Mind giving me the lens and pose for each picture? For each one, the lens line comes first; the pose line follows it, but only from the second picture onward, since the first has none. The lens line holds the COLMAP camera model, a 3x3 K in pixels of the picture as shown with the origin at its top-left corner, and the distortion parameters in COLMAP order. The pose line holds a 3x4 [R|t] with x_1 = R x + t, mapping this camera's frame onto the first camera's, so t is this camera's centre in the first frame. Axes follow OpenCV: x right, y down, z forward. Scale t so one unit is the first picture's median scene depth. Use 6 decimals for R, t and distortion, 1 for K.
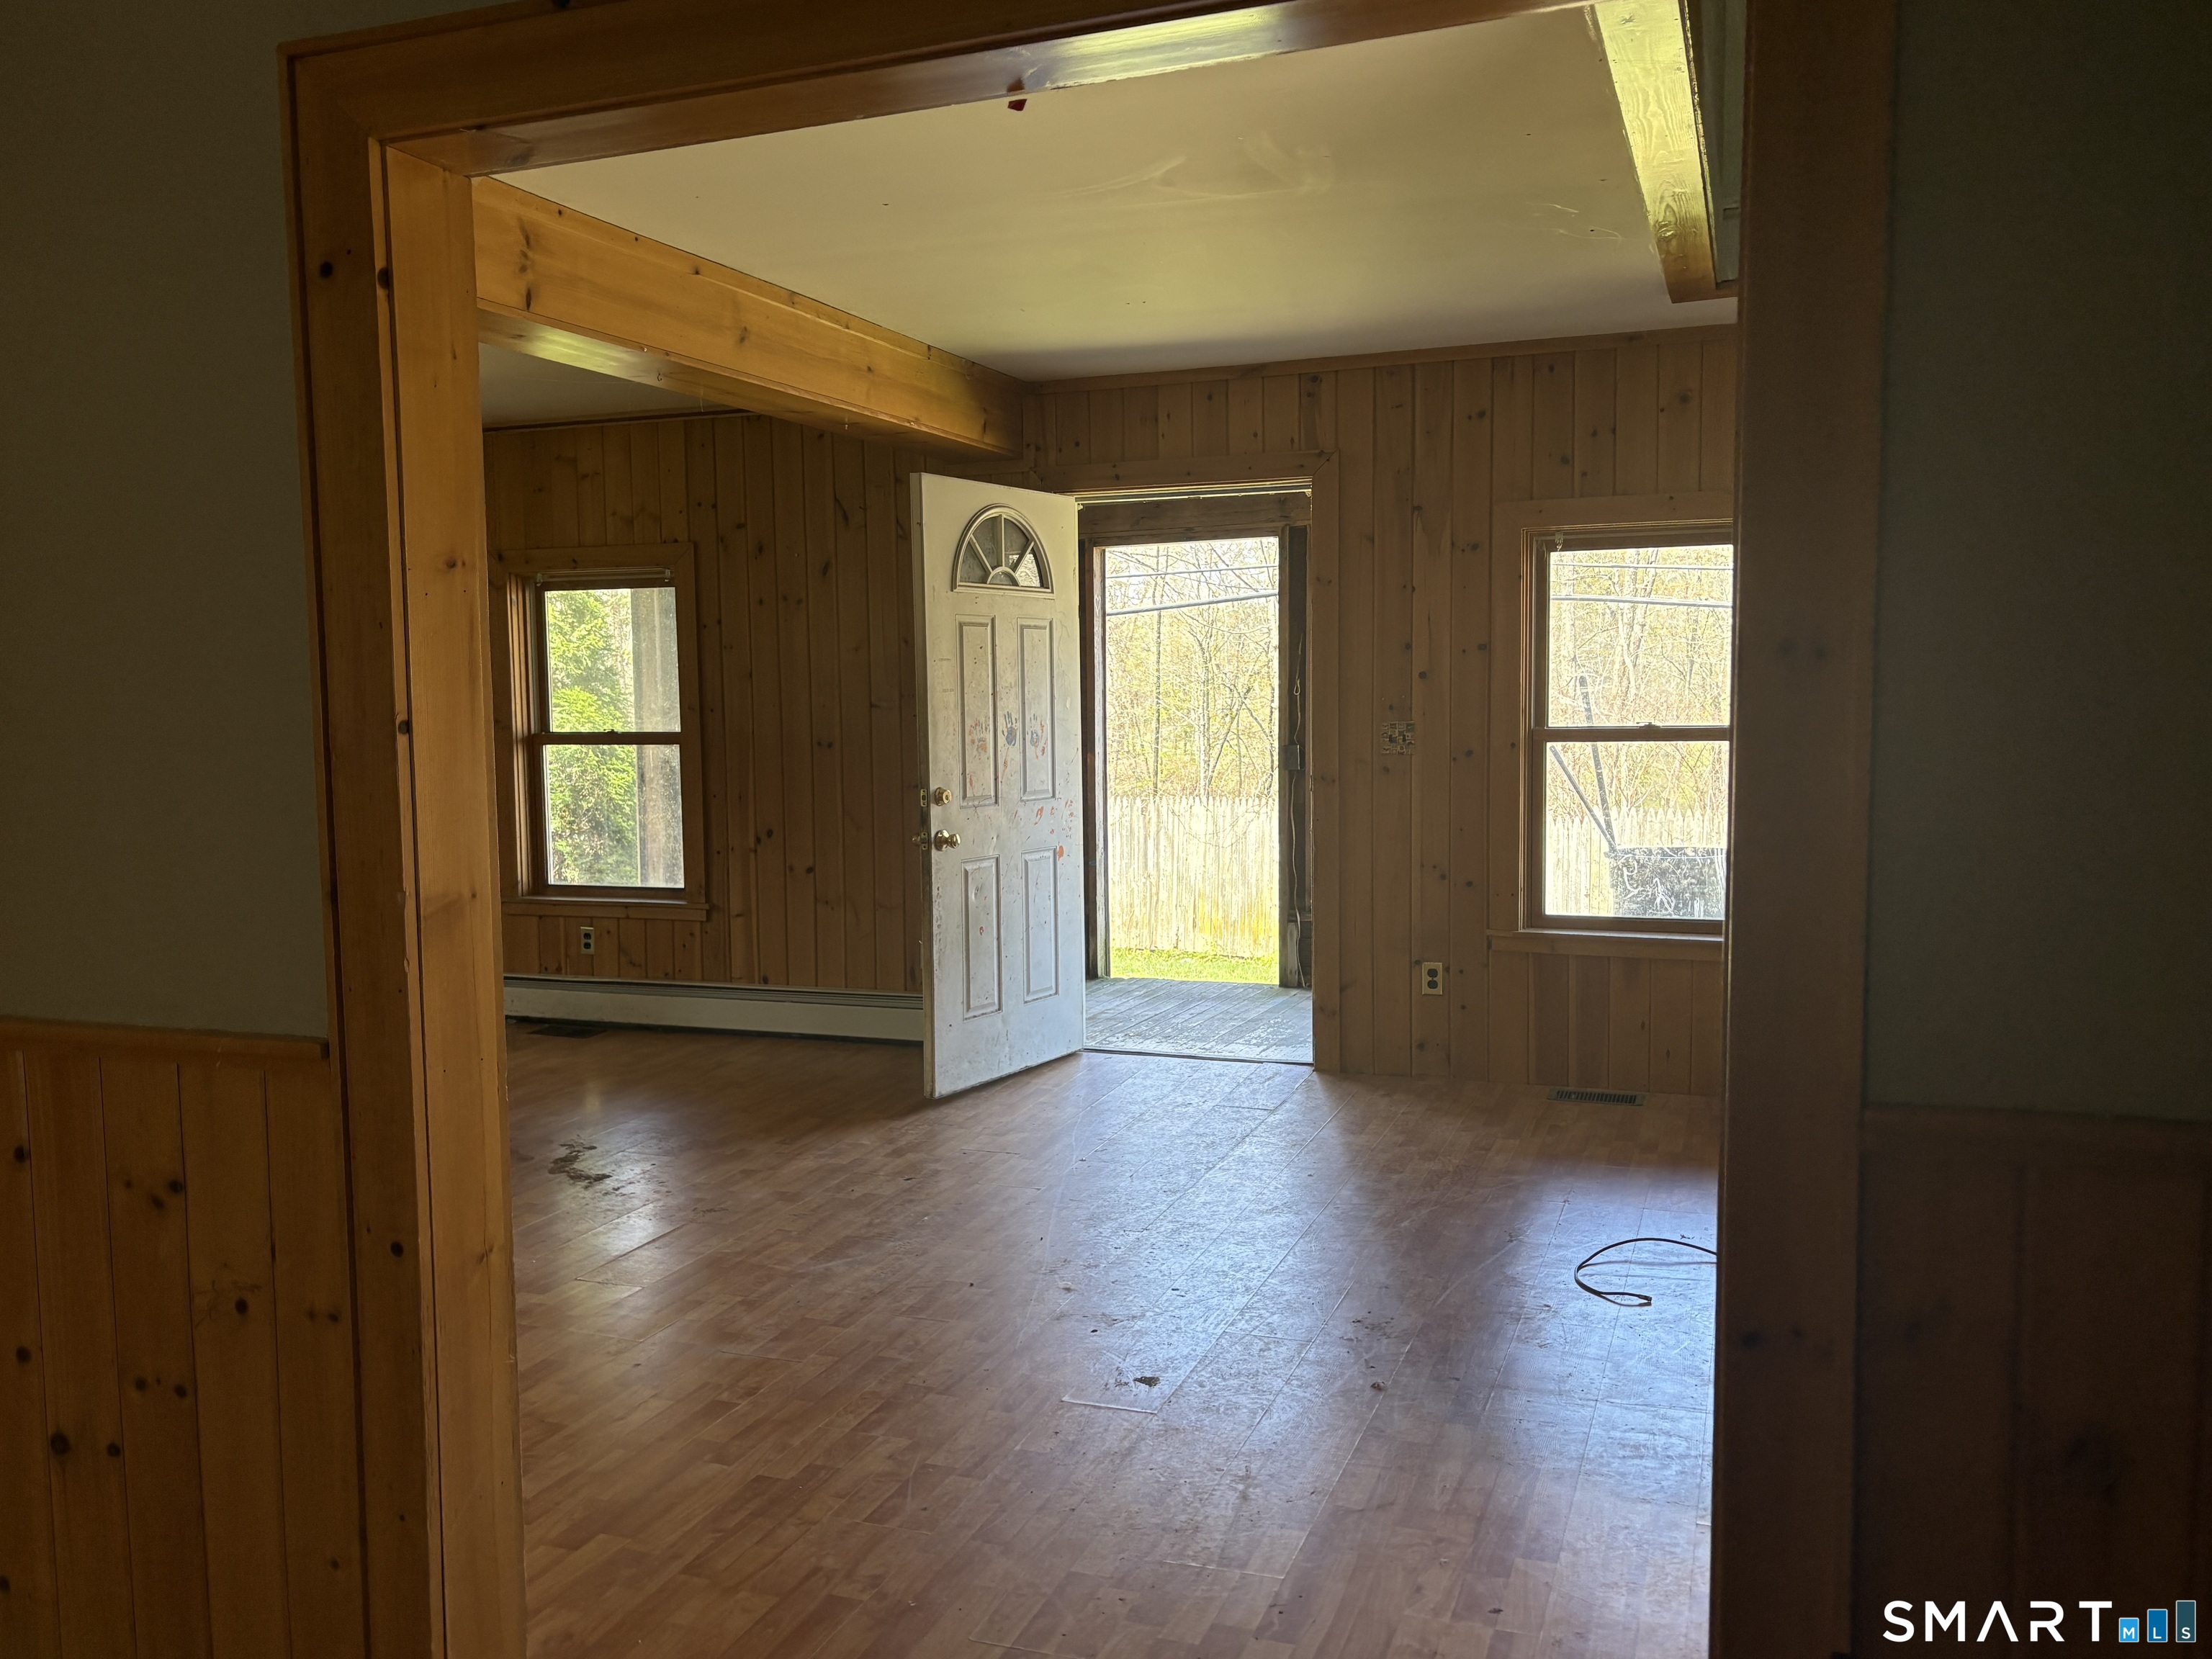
lens RADIAL K [[1764.8, 0, 1107.9], [0, 1764.8, 837.6], [0, 0, 1]] dist [0.022790, -0.030571]
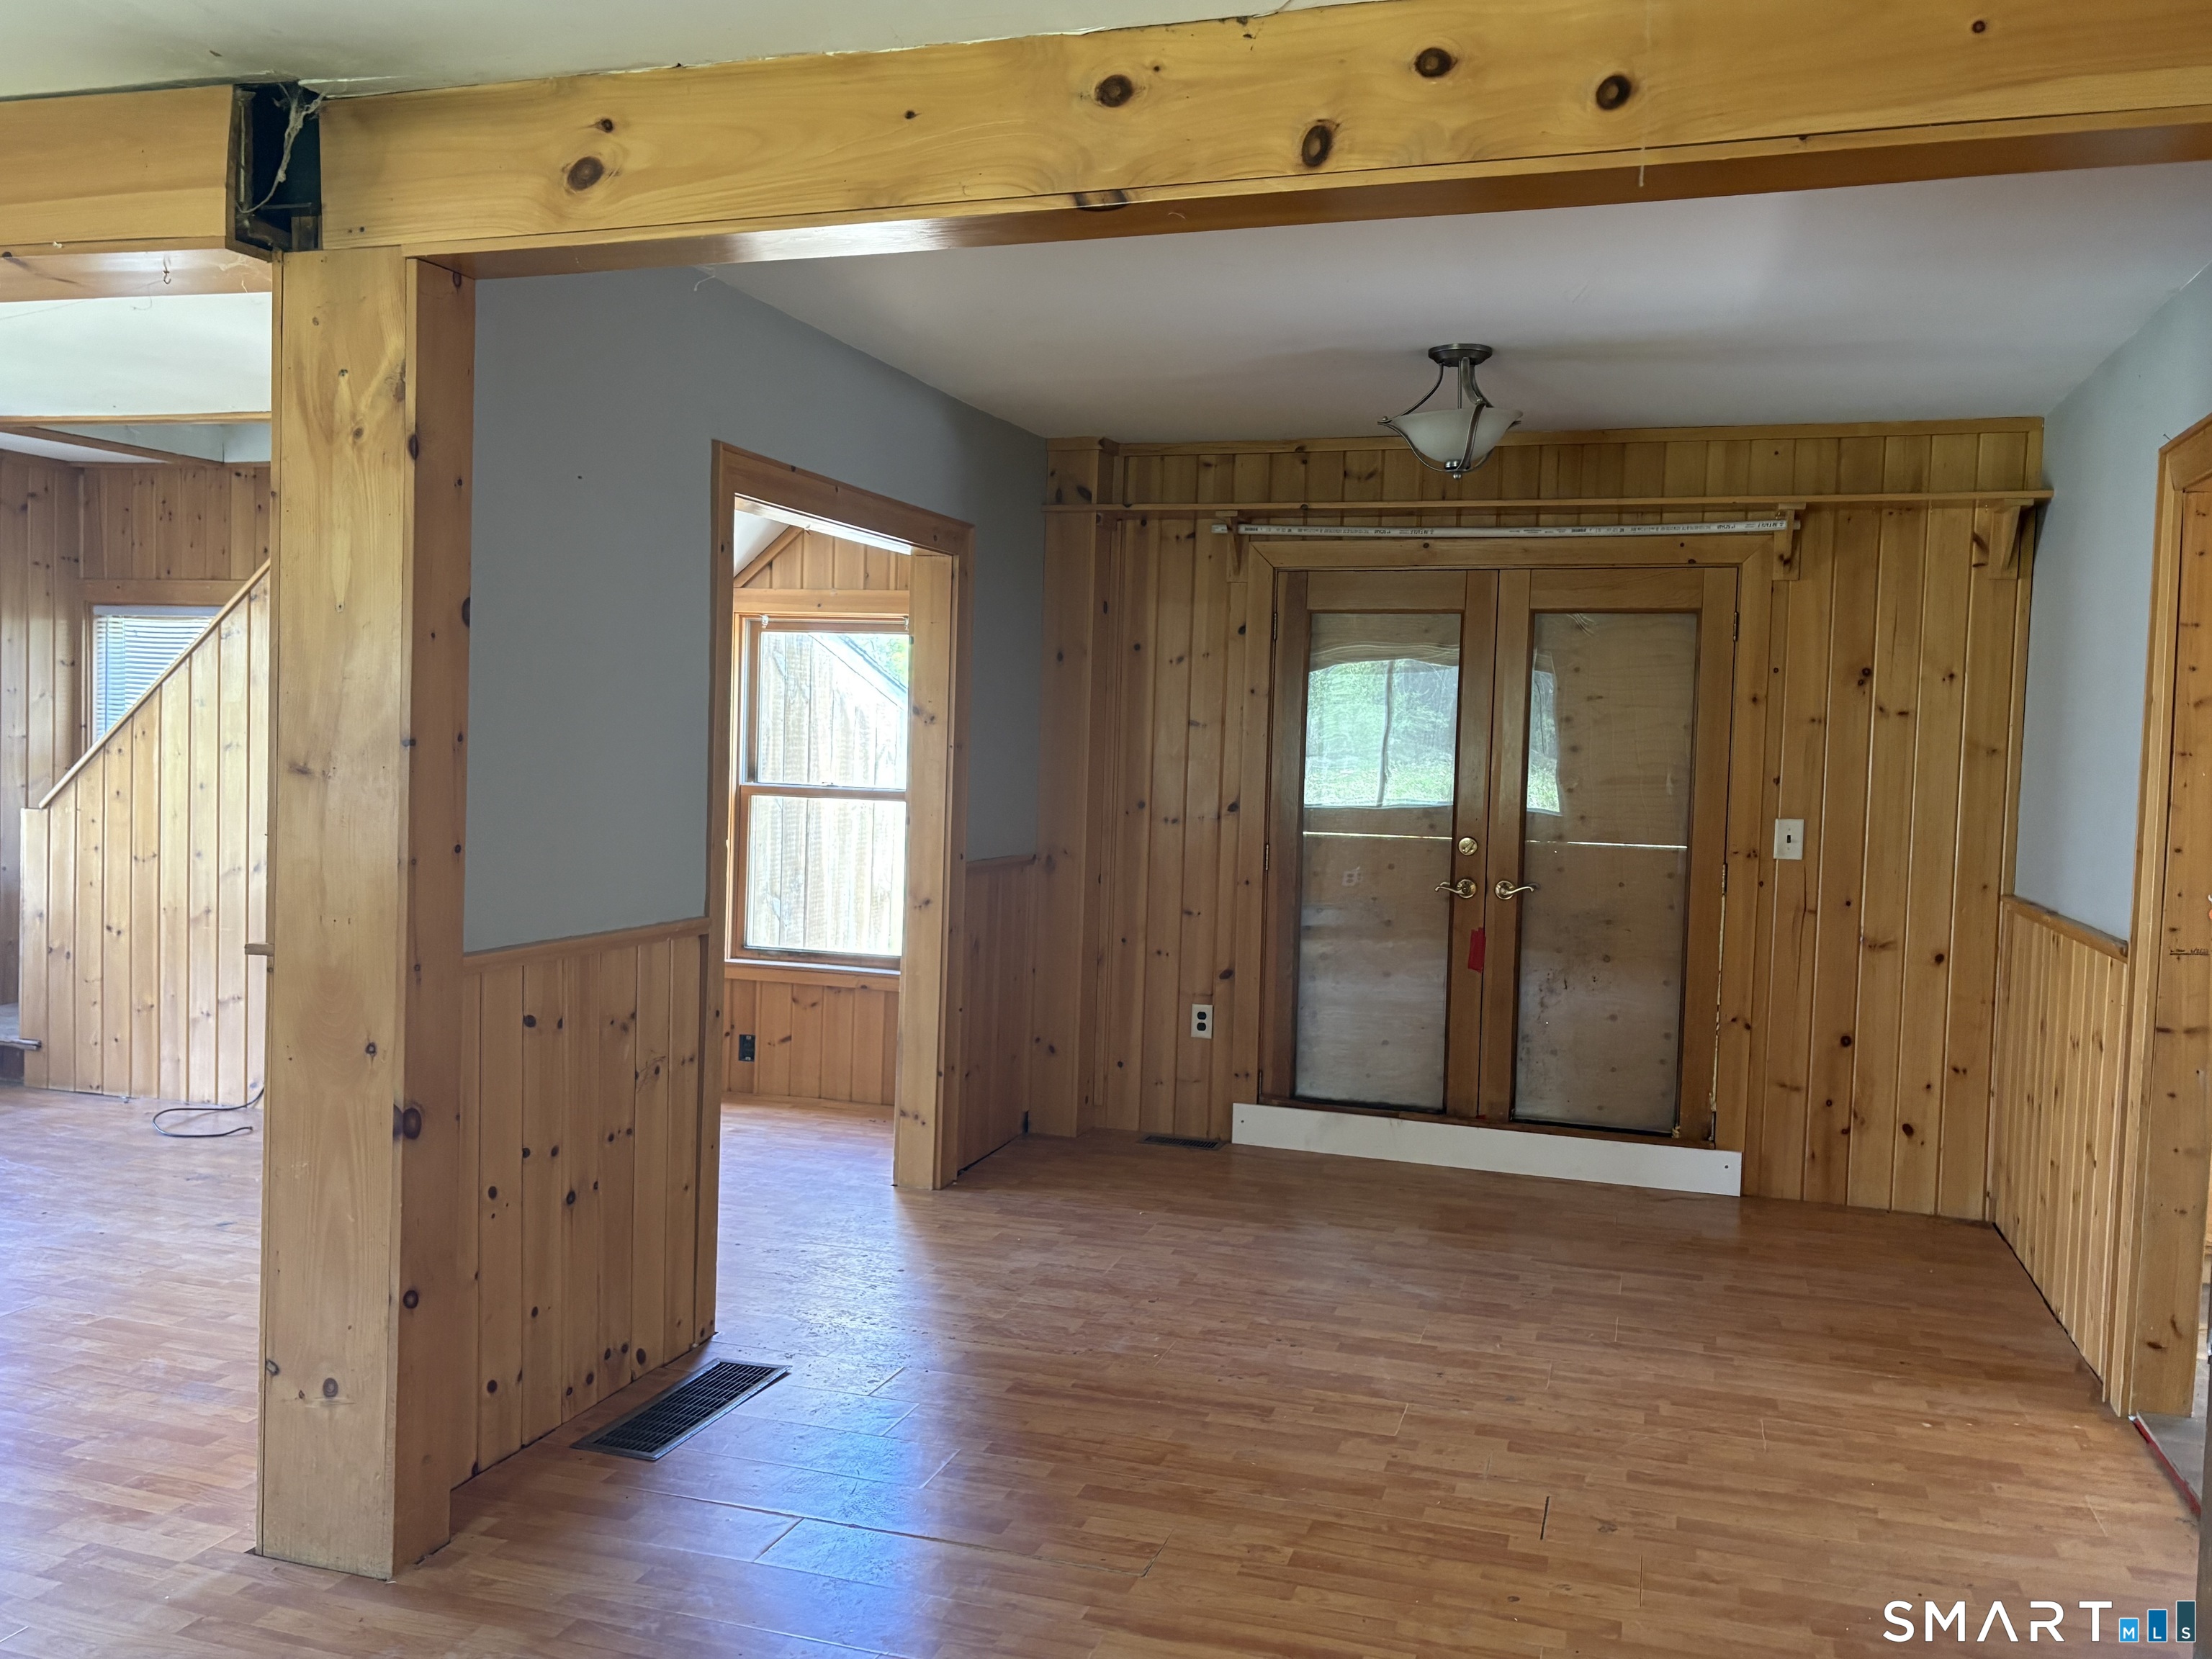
lens RADIAL K [[1764.8, 0, 1109.6], [0, 1764.8, 831.5], [0, 0, 1]] dist [0.022790, -0.030571]
pose [[-0.040361, -0.035422, 0.998557, -2.692622], [0.050323, 0.998031, 0.037438, -0.038444], [-0.997917, 0.051762, -0.038499, 0.661500]]
